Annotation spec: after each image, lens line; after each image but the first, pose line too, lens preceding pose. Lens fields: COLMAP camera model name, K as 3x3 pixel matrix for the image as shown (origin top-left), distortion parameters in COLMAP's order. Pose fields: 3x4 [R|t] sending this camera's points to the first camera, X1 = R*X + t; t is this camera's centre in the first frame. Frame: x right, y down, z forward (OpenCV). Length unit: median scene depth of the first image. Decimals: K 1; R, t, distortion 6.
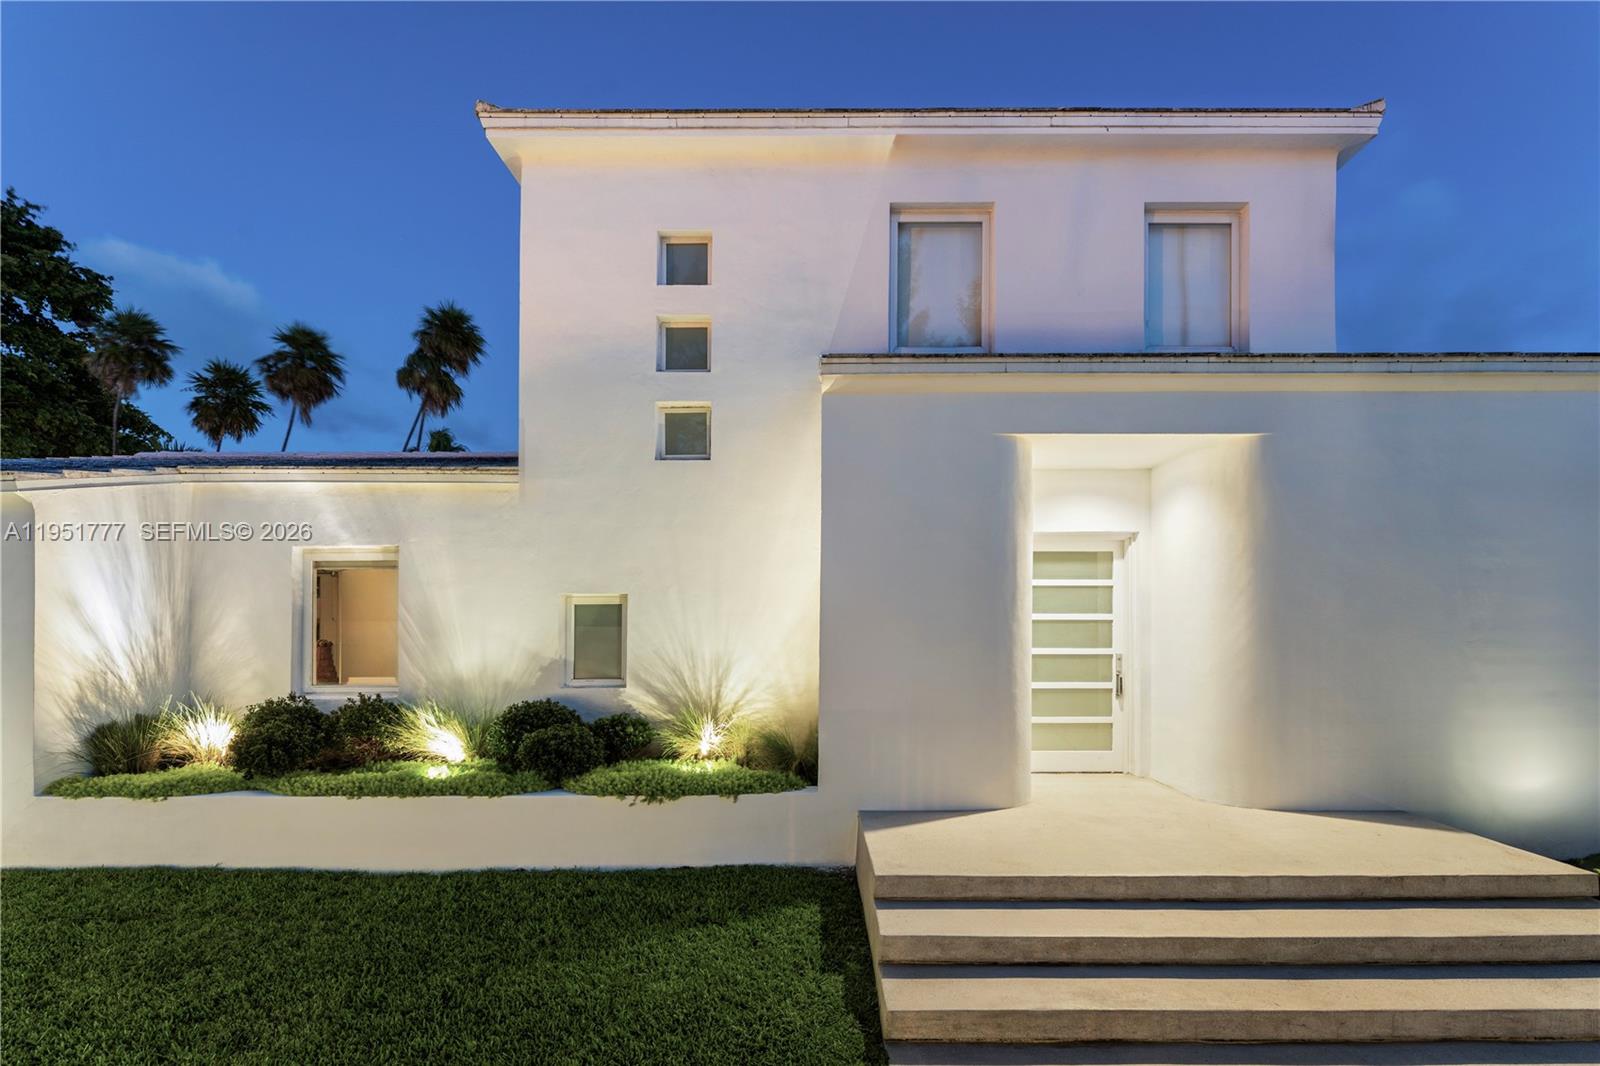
lens RADIAL K [[708.0, 0, 800.3], [0, 708.0, 624.0], [0, 0, 1]] dist [0.000291, 0.000004]
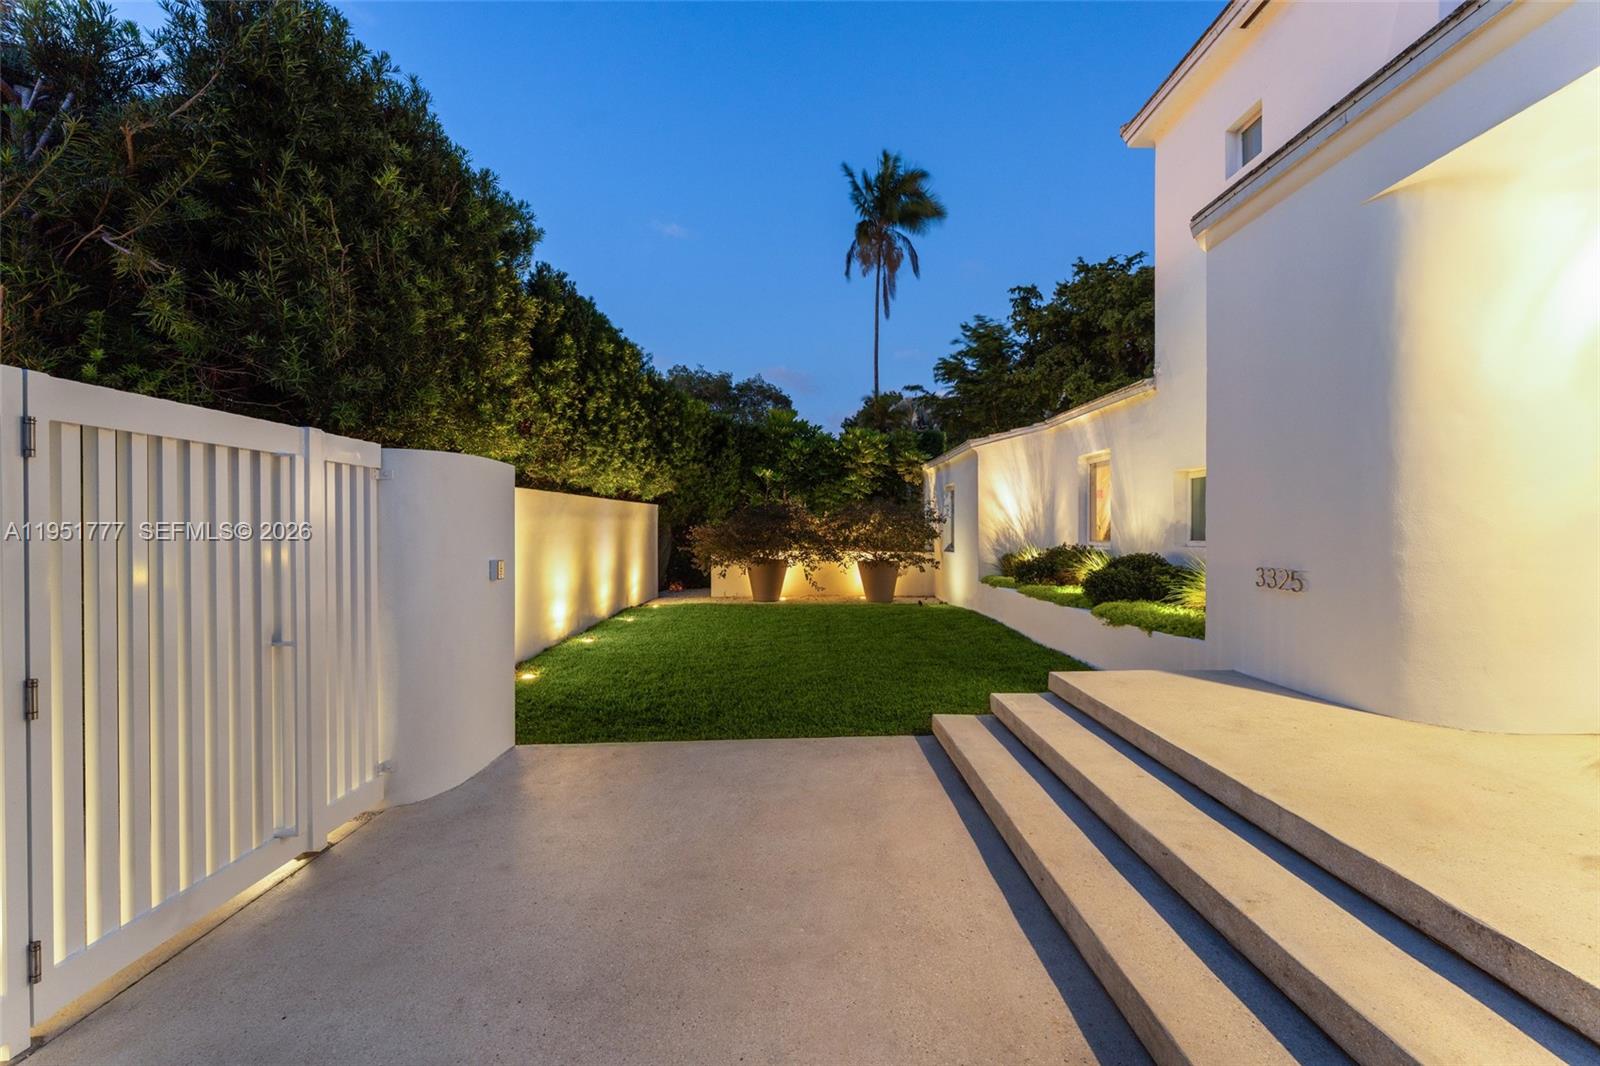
lens RADIAL K [[640.8, 0, 800.0], [0, 640.8, 533.0], [0, 0, 1]] dist [-0.000172, -0.000002]
pose [[0.001757, 0.008962, -0.999958, 0.898865], [-0.006026, 0.999942, 0.008951, 0.069302], [0.999980, 0.006010, 0.001811, 0.391461]]
